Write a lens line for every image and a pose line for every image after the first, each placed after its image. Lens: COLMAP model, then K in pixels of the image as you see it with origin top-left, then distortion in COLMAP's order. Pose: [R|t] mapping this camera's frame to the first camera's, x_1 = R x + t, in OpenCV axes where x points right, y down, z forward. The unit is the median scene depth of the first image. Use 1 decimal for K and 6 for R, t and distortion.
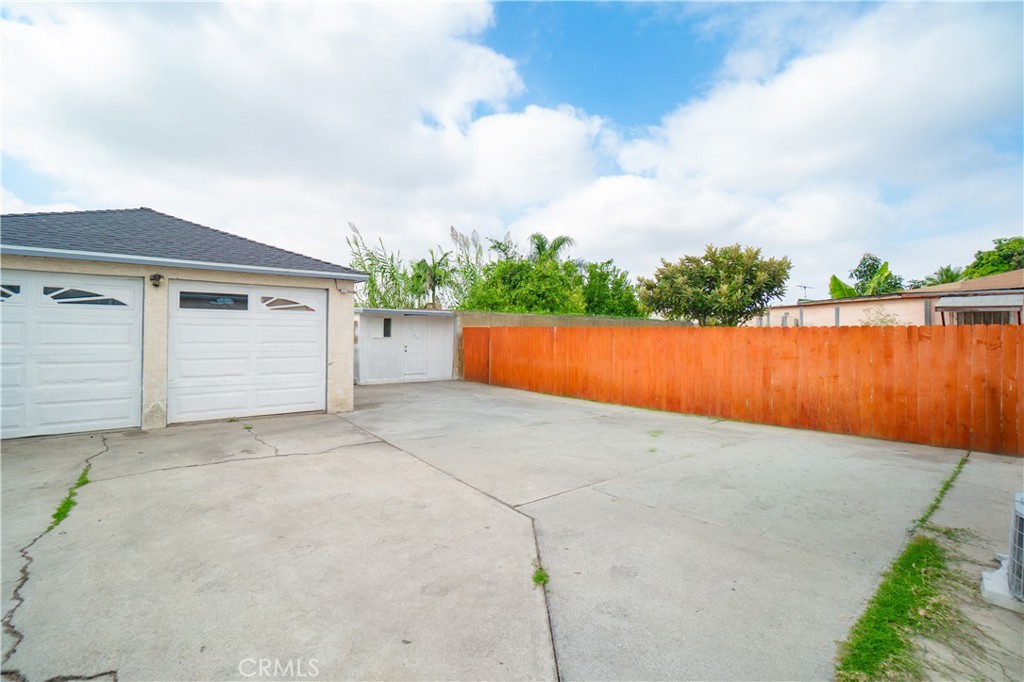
lens RADIAL K [[472.9, 0, 488.7], [0, 472.9, 324.6], [0, 0, 1]] dist [-0.063028, 0.021677]
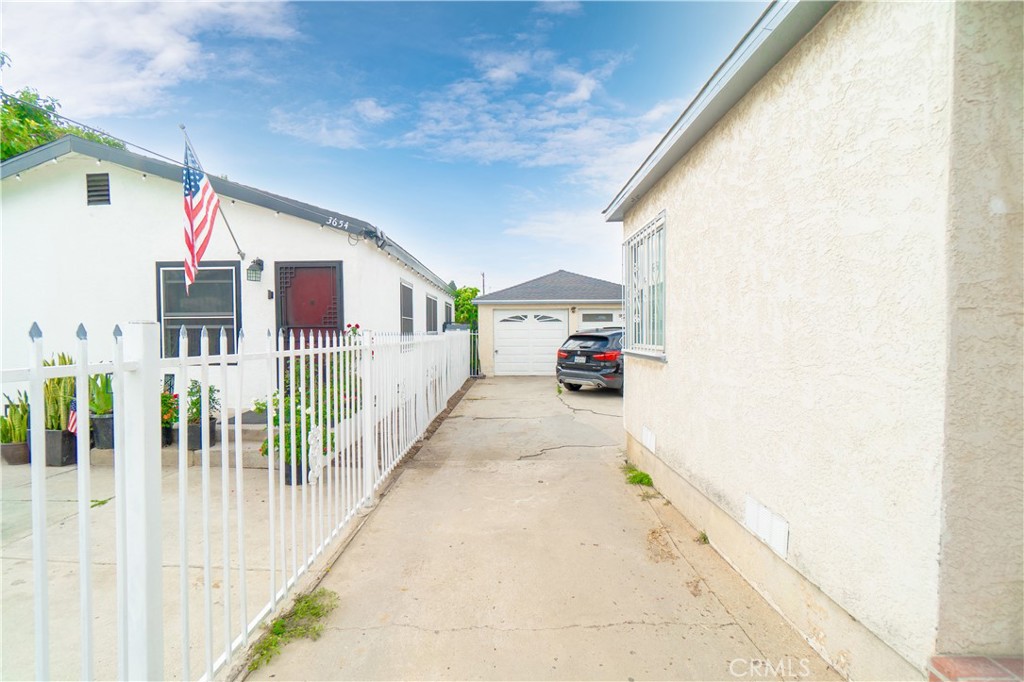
lens RADIAL K [[455.8, 0, 495.9], [0, 455.8, 341.7], [0, 0, 1]] dist [-0.057190, 0.018604]
pose [[0.790325, -0.007025, -0.612647, 0.318720], [0.021285, 0.999645, 0.015996, 0.013899], [0.612318, -0.025682, 0.790195, -0.951661]]
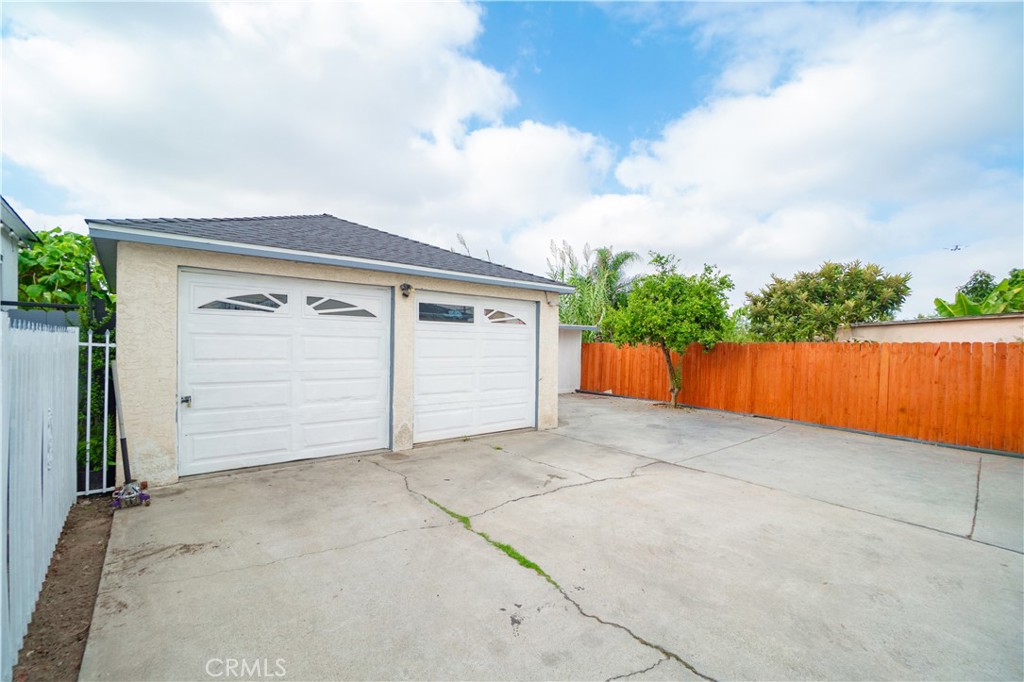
lens RADIAL K [[455.8, 0, 495.9], [0, 455.8, 341.7], [0, 0, 1]] dist [-0.057190, 0.018604]
pose [[0.999940, 0.006651, 0.008745, -0.543503], [-0.006760, 0.999900, 0.012436, -0.005422], [-0.008661, -0.012495, 0.999884, 0.081945]]
